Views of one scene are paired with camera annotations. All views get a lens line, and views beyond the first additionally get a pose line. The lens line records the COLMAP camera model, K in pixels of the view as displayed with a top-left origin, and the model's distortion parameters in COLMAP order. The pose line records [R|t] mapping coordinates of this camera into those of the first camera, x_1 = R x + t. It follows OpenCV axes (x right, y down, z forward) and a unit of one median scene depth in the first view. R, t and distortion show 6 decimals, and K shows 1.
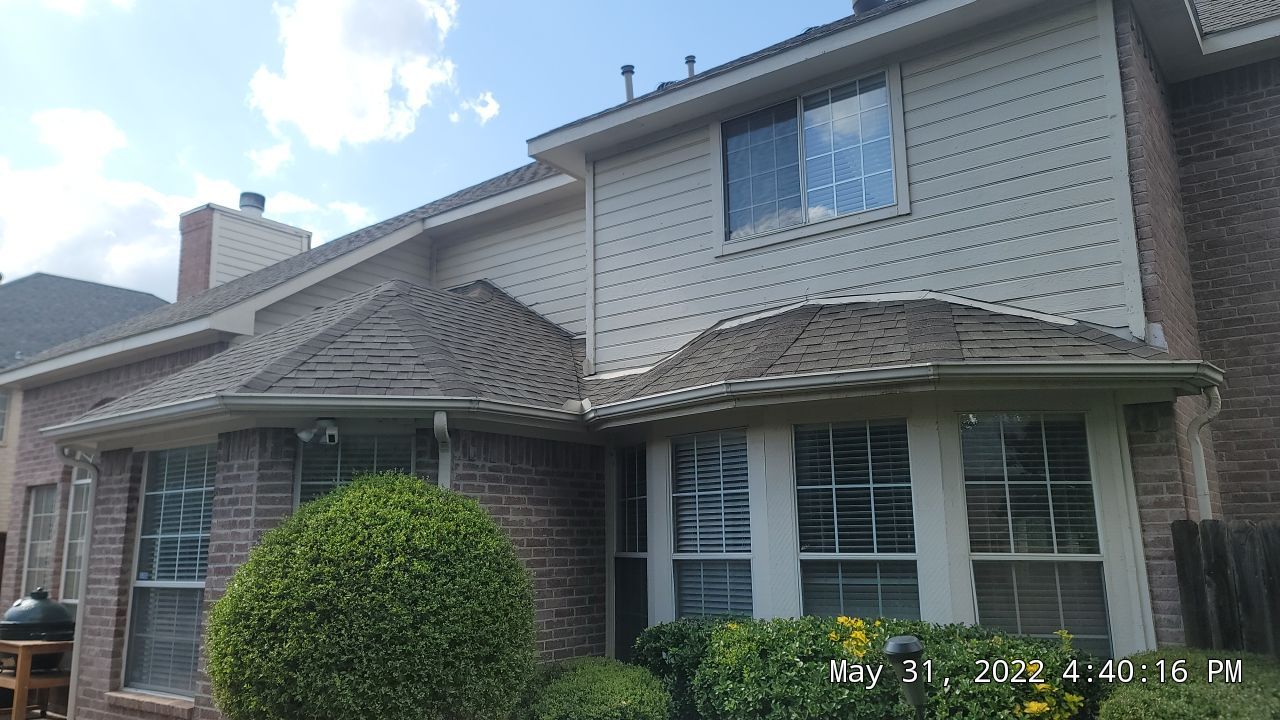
lens RADIAL K [[932.9, 0, 629.4], [0, 932.9, 358.0], [0, 0, 1]] dist [0.084861, -0.070115]
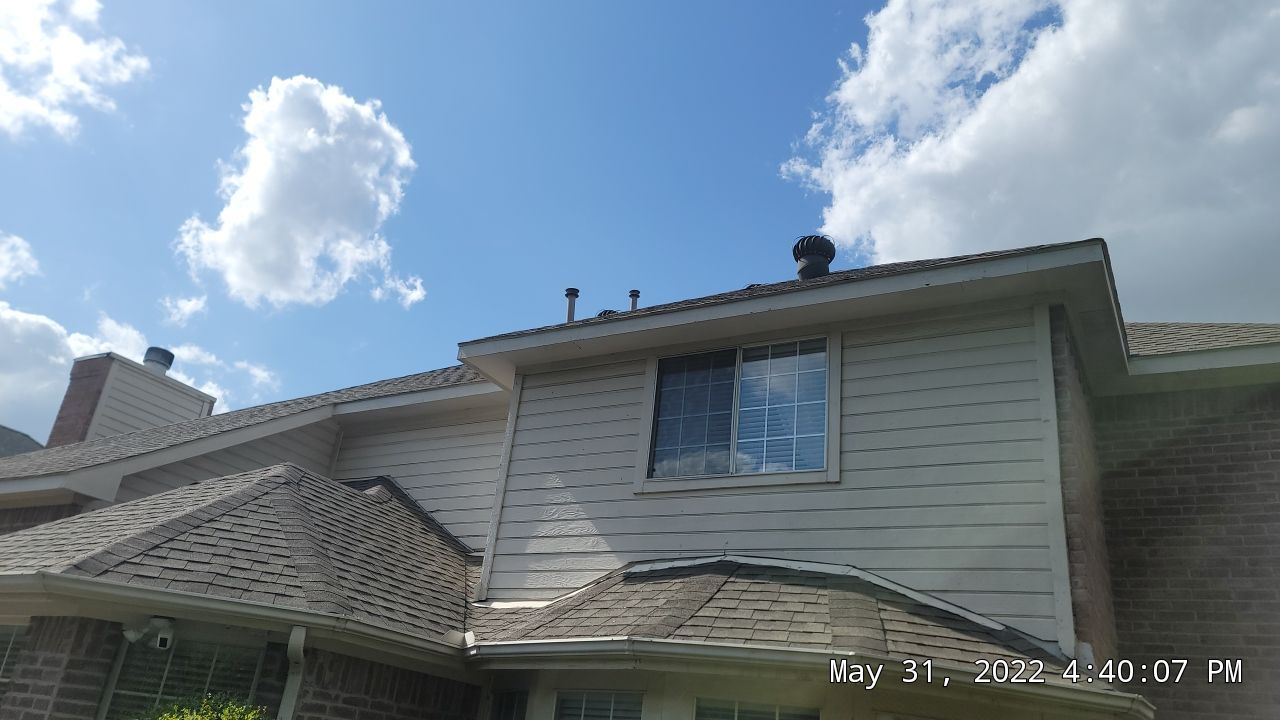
lens RADIAL K [[932.9, 0, 624.6], [0, 932.9, 373.0], [0, 0, 1]] dist [0.084861, -0.070115]
pose [[0.984400, 0.161853, 0.068995, -0.003844], [-0.143220, 0.964903, -0.220115, -0.019298], [-0.102199, 0.206800, 0.973031, 0.066331]]
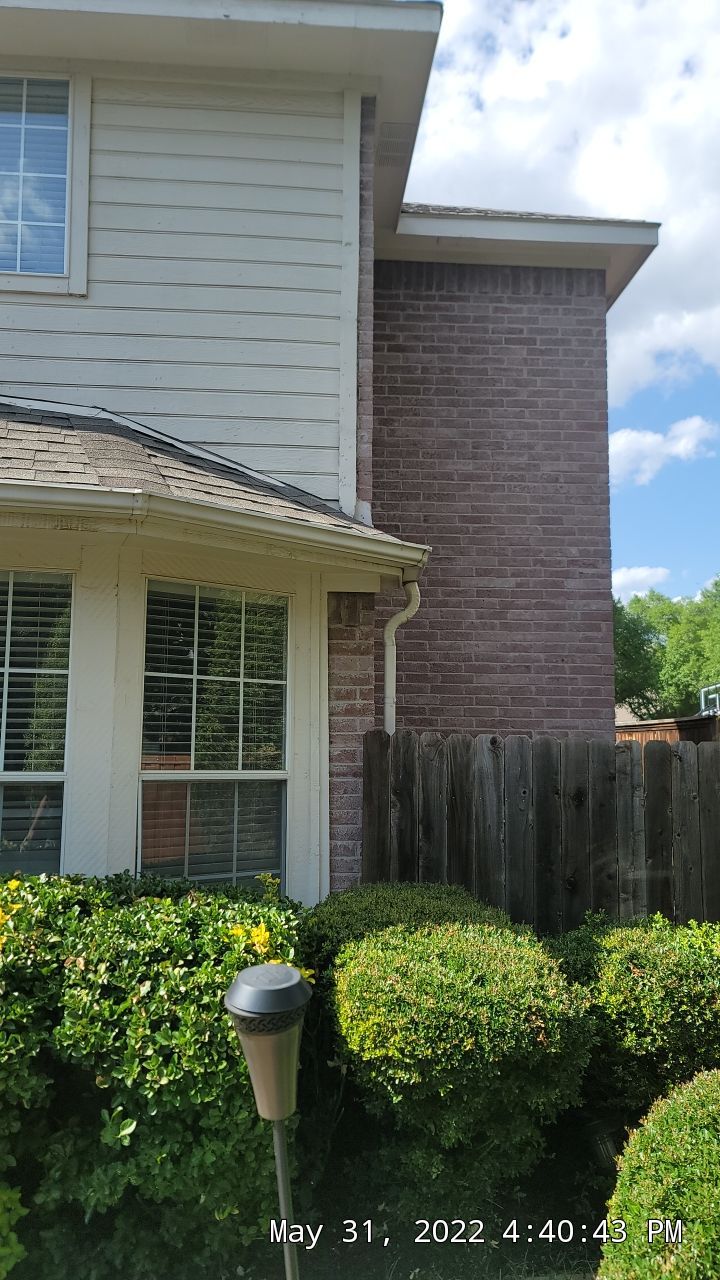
lens RADIAL K [[932.9, 0, 338.3], [0, 932.9, 641.4], [0, 0, 1]] dist [0.084861, -0.070115]
pose [[0.754085, 0.091987, 0.650304, 0.003586], [-0.140462, 0.989822, 0.022866, 0.063871], [-0.641581, -0.108586, 0.759330, 0.330391]]
